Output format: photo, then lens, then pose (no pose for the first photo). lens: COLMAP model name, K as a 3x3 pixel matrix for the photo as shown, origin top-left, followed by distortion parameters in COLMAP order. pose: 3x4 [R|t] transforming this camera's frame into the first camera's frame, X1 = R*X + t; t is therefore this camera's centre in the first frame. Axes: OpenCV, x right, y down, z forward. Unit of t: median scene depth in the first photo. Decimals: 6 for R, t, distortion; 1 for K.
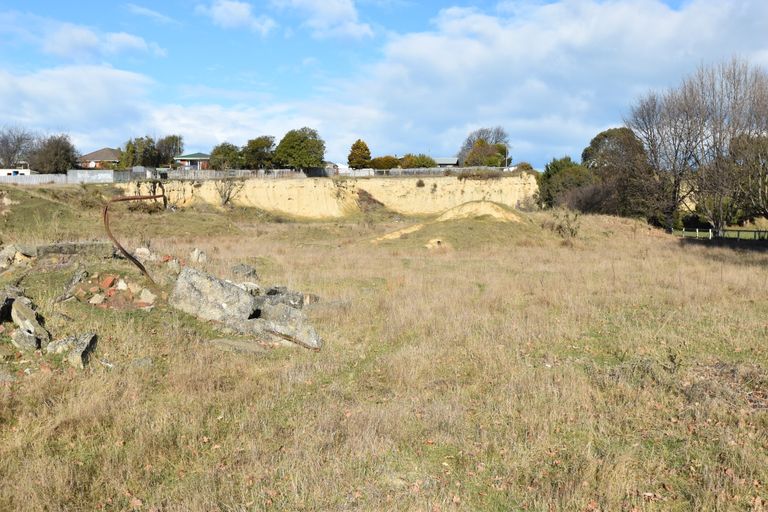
lens RADIAL K [[792.4, 0, 385.1], [0, 792.4, 254.7], [0, 0, 1]] dist [-0.067992, 0.000000]
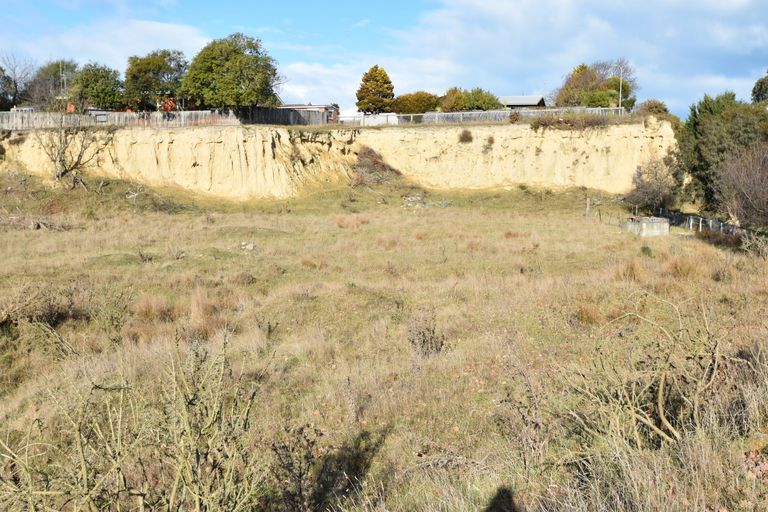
lens RADIAL K [[792.4, 0, 382.0], [0, 792.4, 258.4], [0, 0, 1]] dist [-0.067992, 0.000000]
pose [[0.986072, 0.021359, -0.164940, 0.081847], [-0.012140, 0.998317, 0.056703, -0.033198], [0.165874, -0.053911, 0.984672, 0.418584]]
